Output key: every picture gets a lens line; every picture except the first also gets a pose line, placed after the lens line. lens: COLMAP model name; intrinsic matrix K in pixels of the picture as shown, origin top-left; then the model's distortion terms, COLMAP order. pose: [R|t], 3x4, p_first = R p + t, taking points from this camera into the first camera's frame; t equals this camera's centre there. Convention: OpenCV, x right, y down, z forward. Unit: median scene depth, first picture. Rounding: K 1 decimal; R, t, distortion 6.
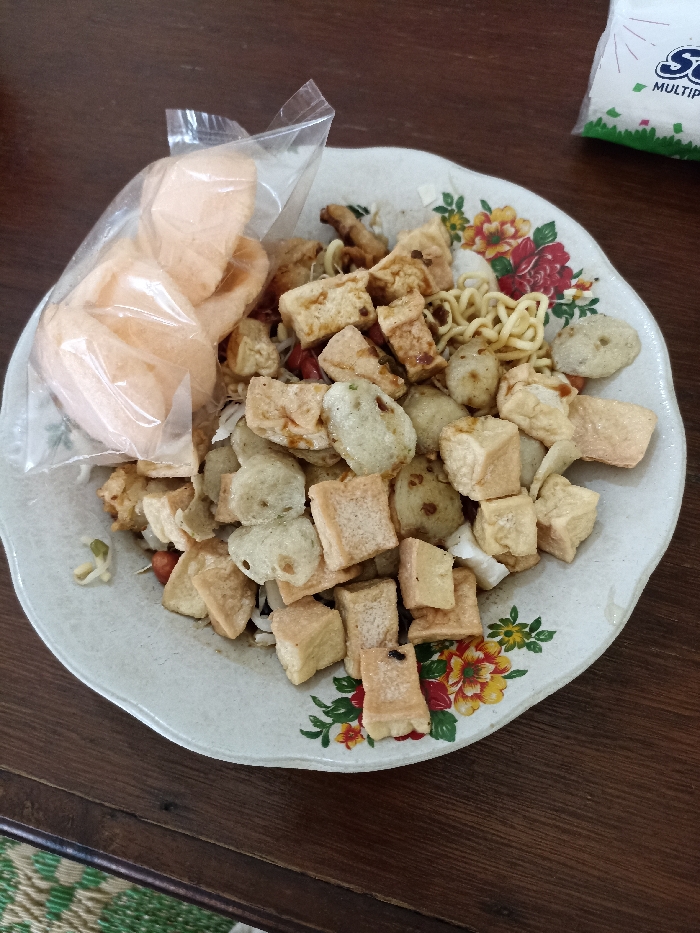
lens RADIAL K [[683.3, 0, 350.0], [0, 683.3, 466.5], [0, 0, 1]] dist [0.029131, -0.058441]
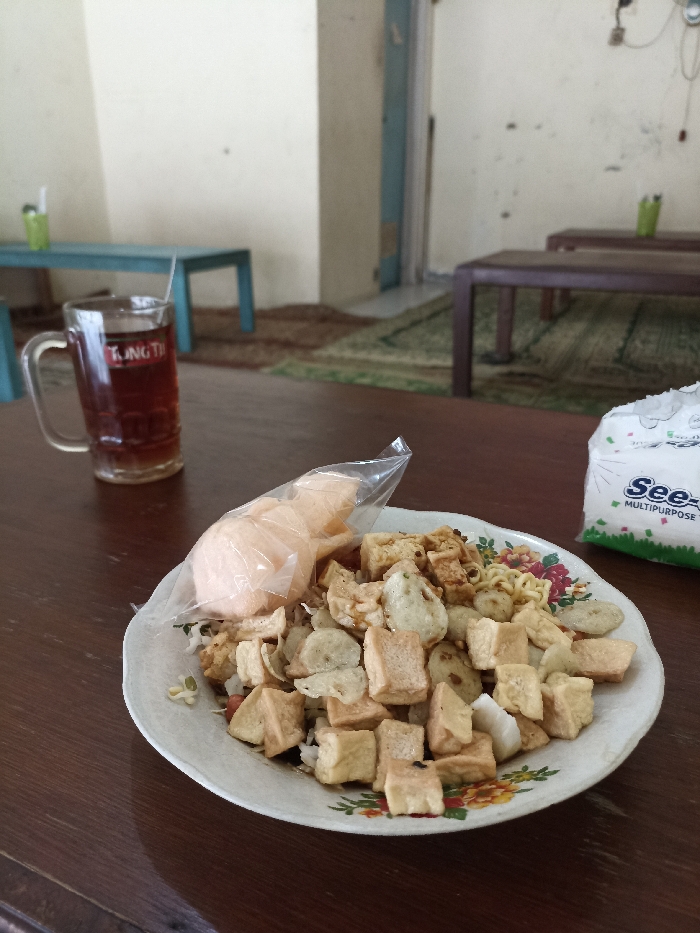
lens RADIAL K [[683.3, 0, 350.0], [0, 683.3, 466.5], [0, 0, 1]] dist [0.029131, -0.058441]
pose [[0.986555, 0.096805, -0.131672, 0.051674], [-0.161612, 0.697652, -0.697970, 0.695889], [0.024294, 0.709866, 0.703917, -0.169791]]
